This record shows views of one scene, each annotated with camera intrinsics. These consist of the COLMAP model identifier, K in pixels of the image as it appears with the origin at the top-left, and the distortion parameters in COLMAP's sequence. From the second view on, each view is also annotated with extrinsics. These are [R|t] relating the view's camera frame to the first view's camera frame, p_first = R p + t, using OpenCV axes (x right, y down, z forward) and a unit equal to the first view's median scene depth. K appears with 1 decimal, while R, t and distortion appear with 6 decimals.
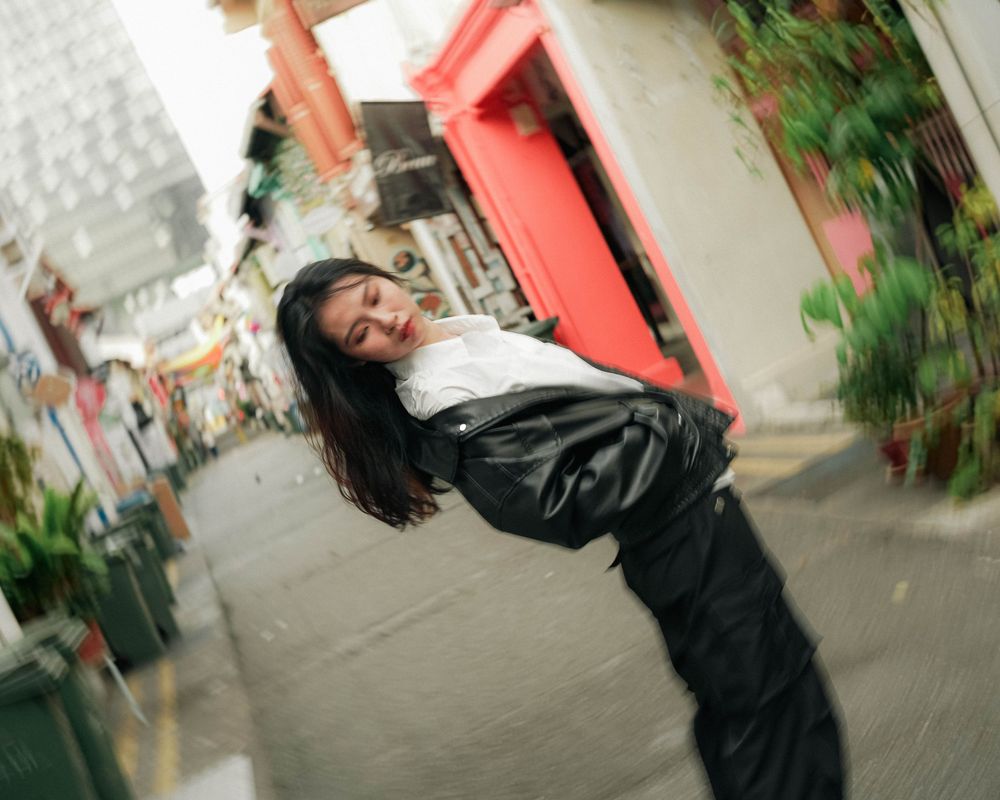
lens RADIAL K [[2003.2, 0, 500.0], [0, 2003.2, 400.0], [0, 0, 1]] dist [-0.044686, 0.322438]
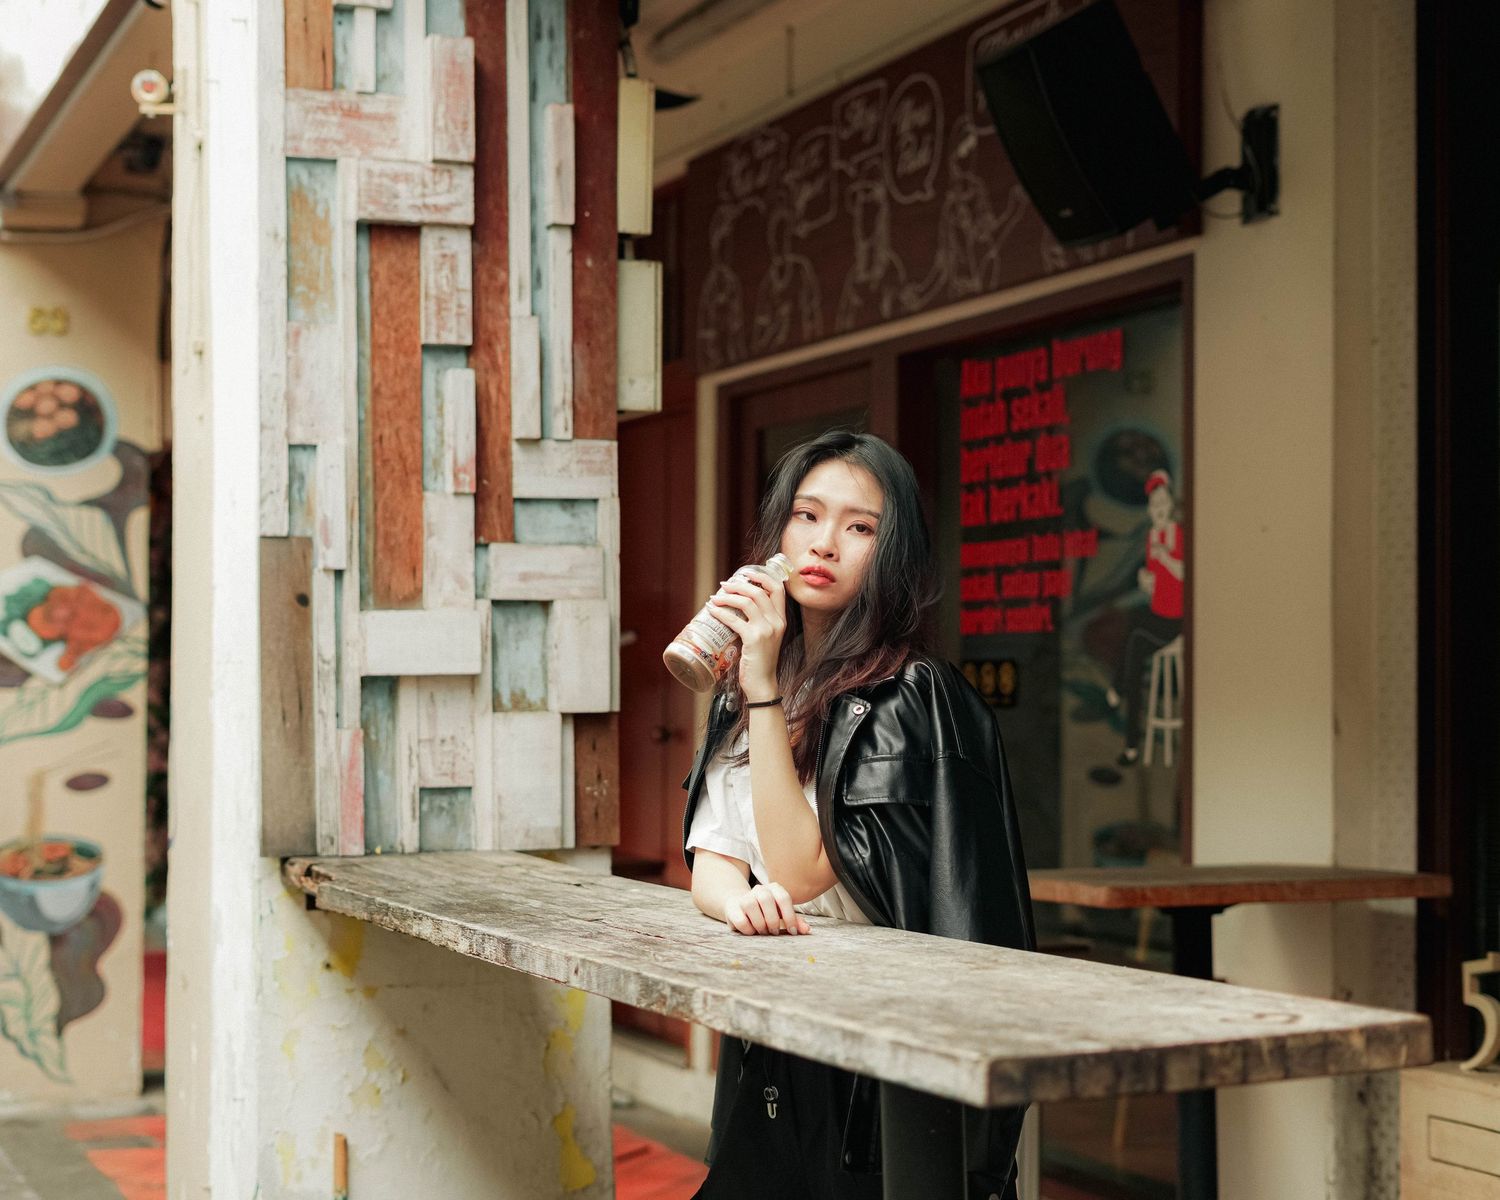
lens RADIAL K [[2960.5, 0, 750.0], [0, 2960.5, 600.0], [0, 0, 1]] dist [0.038715, 0.070975]
pose [[0.880461, 0.450355, 0.148218, -0.021023], [-0.426201, 0.888760, -0.168698, -0.030069], [-0.207704, 0.085361, 0.974460, 0.775070]]
